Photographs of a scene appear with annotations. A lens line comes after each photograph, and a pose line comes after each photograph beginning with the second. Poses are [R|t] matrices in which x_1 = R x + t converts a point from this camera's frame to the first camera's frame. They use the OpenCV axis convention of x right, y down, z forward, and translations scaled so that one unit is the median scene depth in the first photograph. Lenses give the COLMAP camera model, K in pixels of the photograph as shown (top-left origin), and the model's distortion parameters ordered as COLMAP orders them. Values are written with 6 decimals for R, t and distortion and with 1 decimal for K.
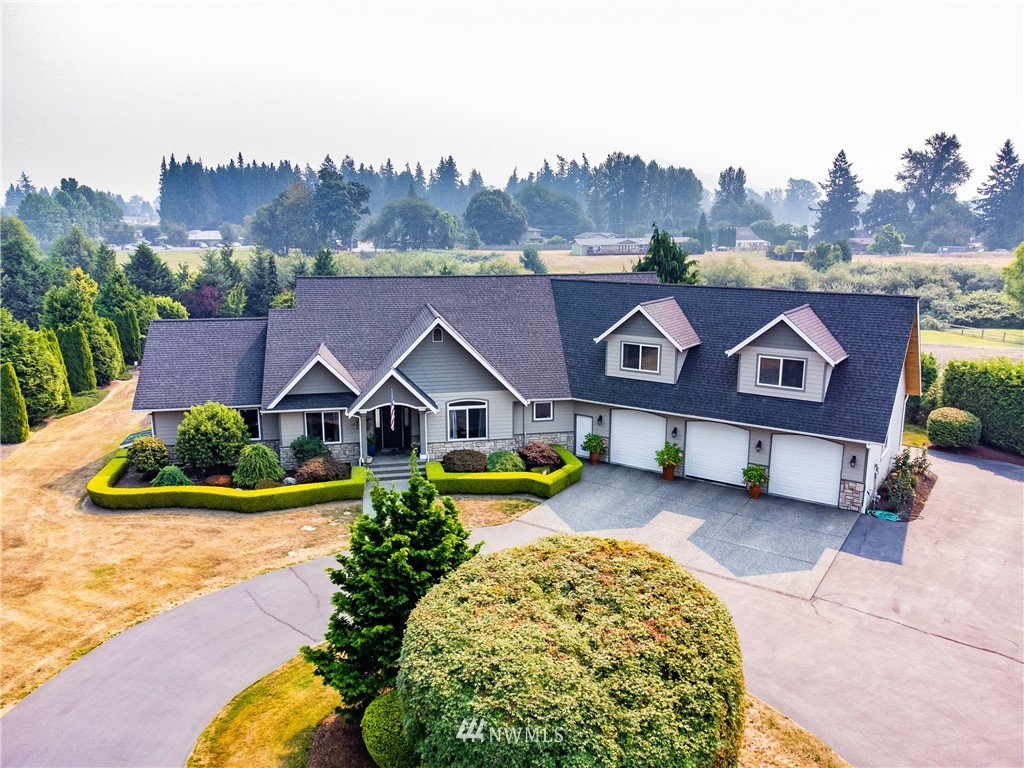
lens RADIAL K [[765.7, 0, 510.7], [0, 765.7, 385.2], [0, 0, 1]] dist [0.016906, -0.009448]
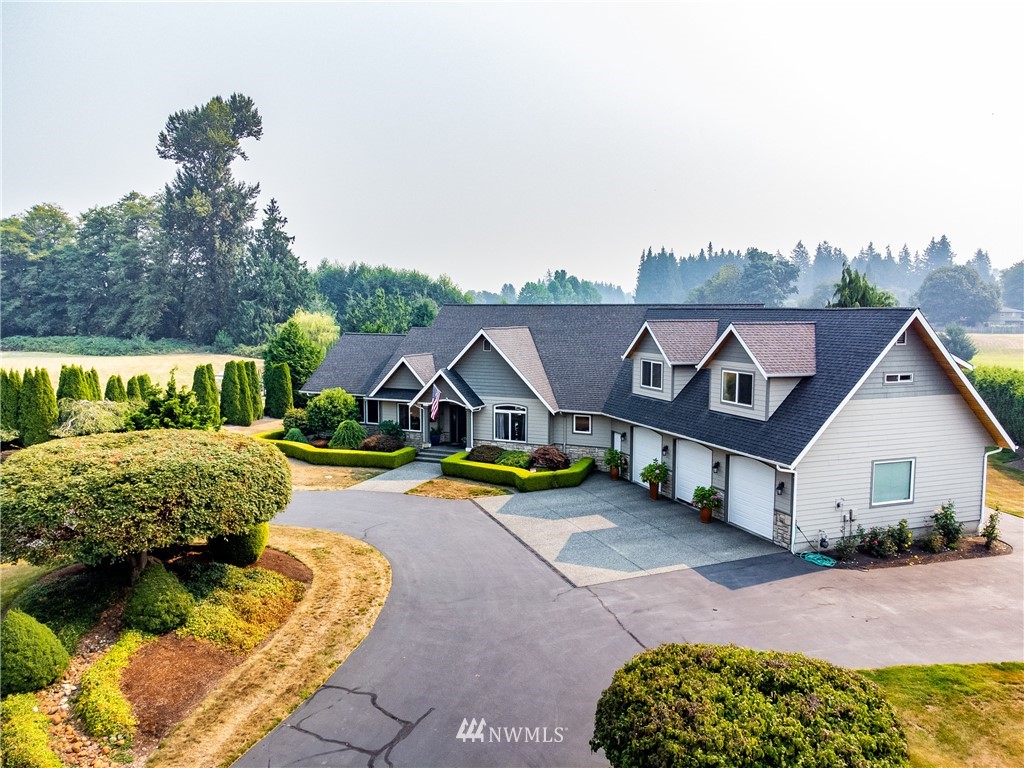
lens RADIAL K [[765.7, 0, 512.4], [0, 765.7, 384.2], [0, 0, 1]] dist [0.016906, -0.009448]
pose [[0.811046, 0.058642, -0.582035, 0.602542], [-0.125929, 0.989138, -0.075819, 0.074492], [0.571267, 0.134788, 0.809621, 0.086777]]
